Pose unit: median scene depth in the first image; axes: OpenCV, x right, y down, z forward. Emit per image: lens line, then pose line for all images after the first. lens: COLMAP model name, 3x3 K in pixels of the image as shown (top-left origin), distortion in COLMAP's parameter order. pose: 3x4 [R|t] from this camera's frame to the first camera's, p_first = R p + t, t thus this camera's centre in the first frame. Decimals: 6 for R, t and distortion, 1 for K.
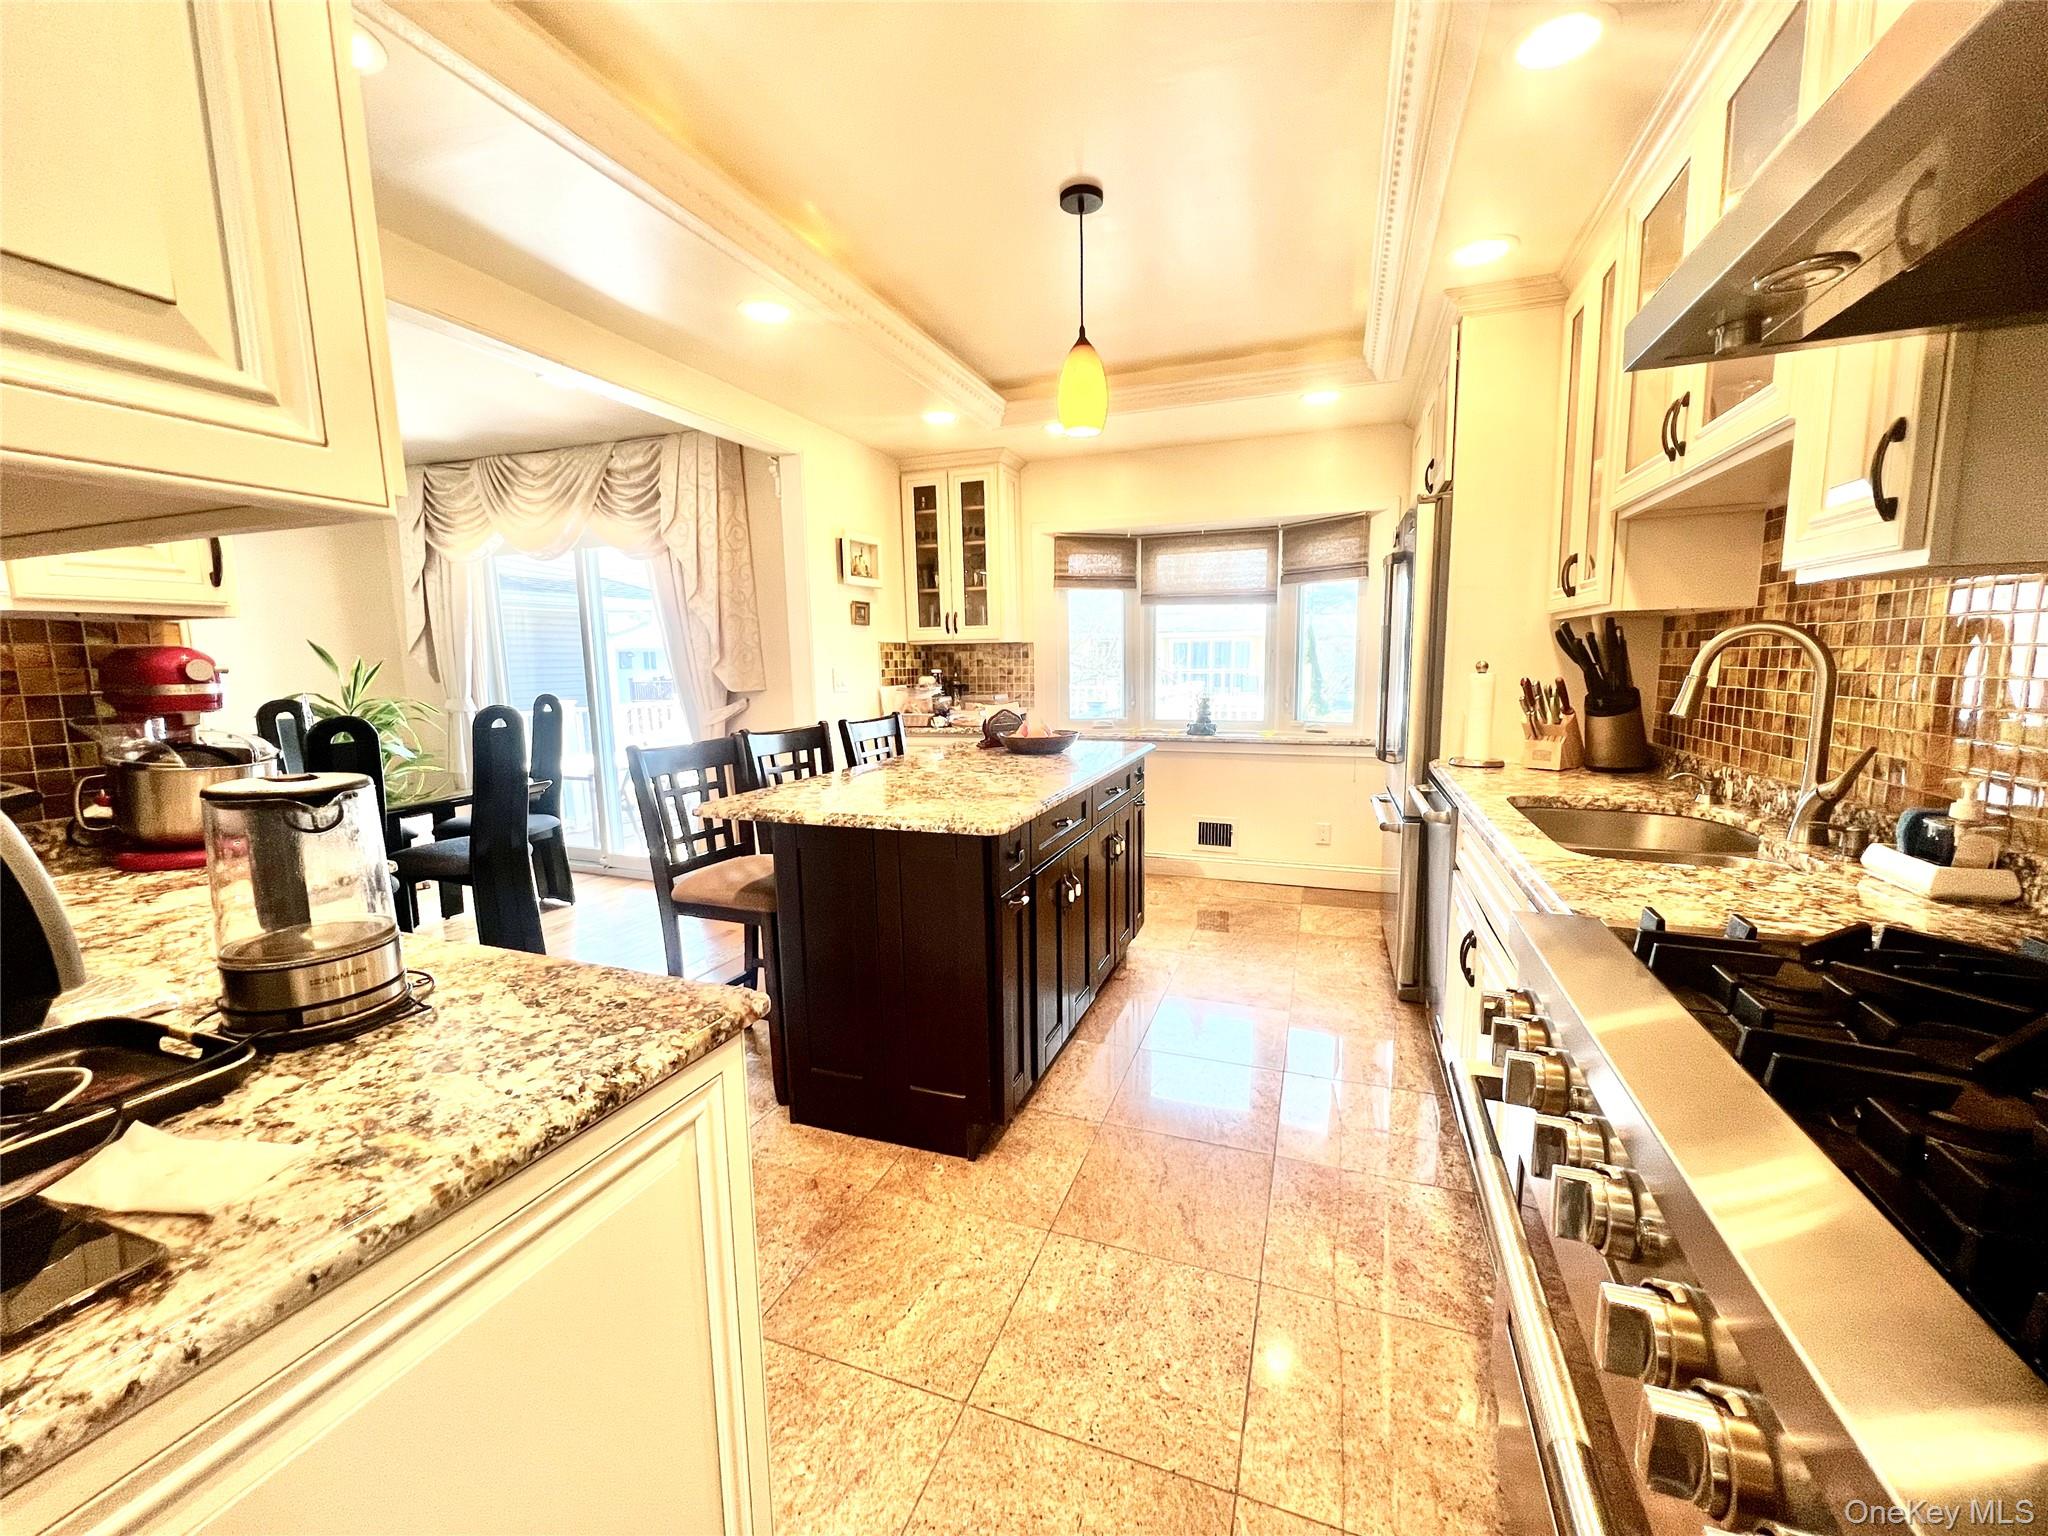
lens RADIAL K [[820.3, 0, 1025.8], [0, 820.3, 766.3], [0, 0, 1]] dist [0.002006, 0.000120]
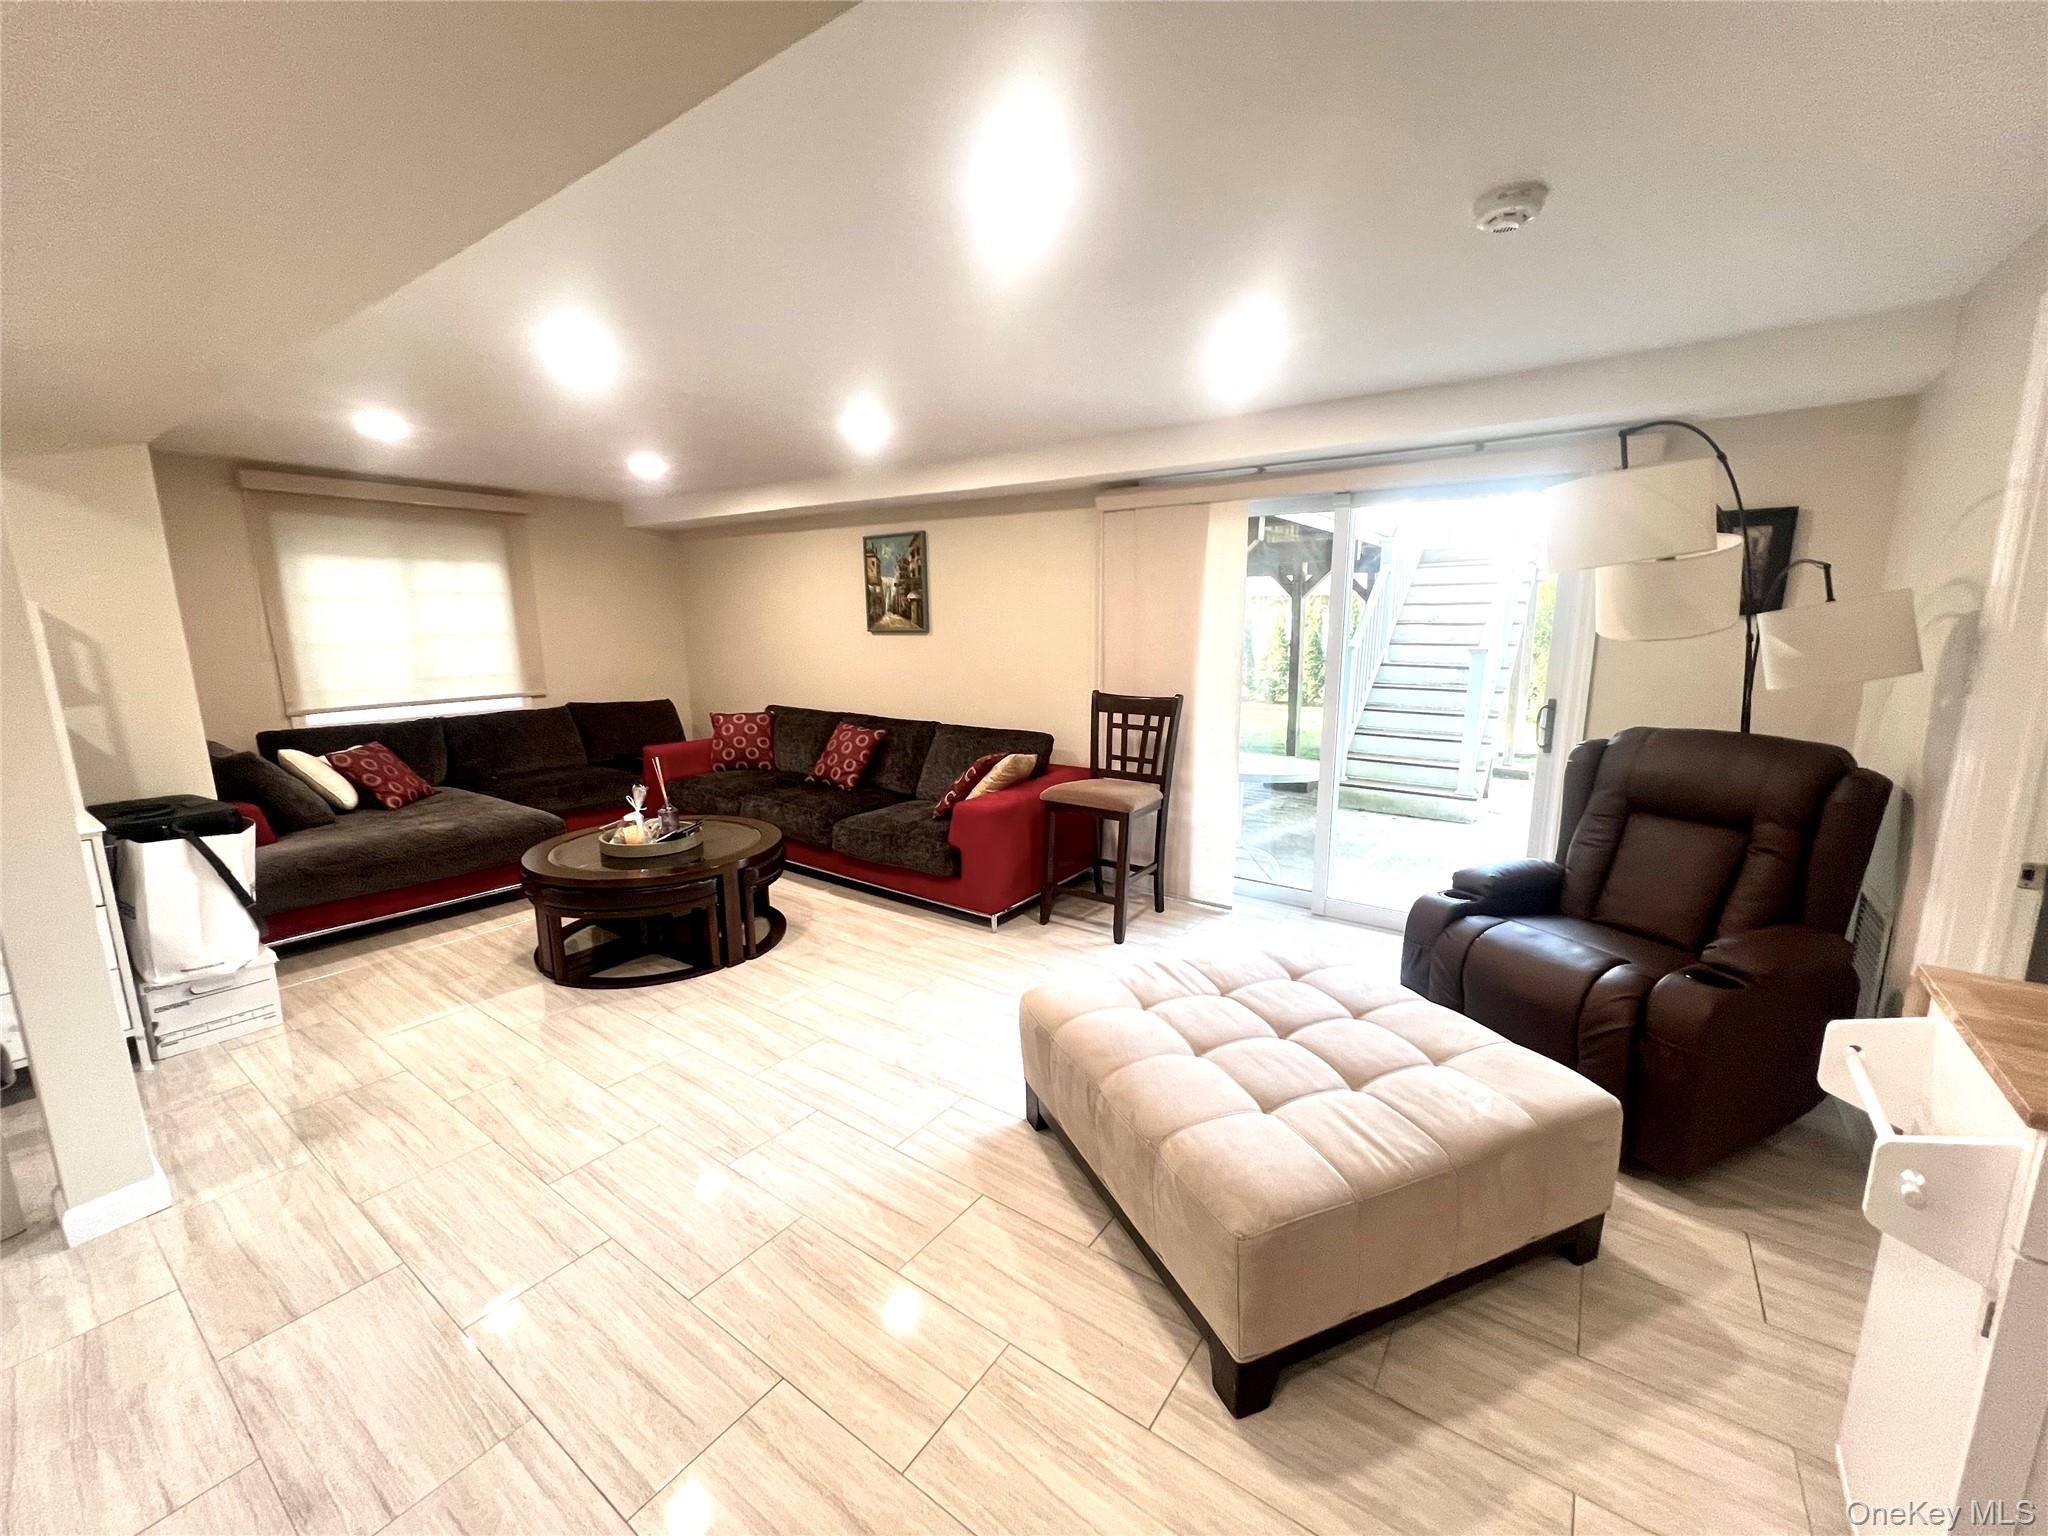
lens RADIAL K [[820.3, 0, 1021.7], [0, 820.3, 766.5], [0, 0, 1]] dist [0.002006, 0.000120]
pose [[-0.258702, 0.195948, -0.945874, 1.098010], [-0.115461, 0.965916, 0.231679, -0.231866], [0.959032, 0.169147, -0.227260, 1.119245]]
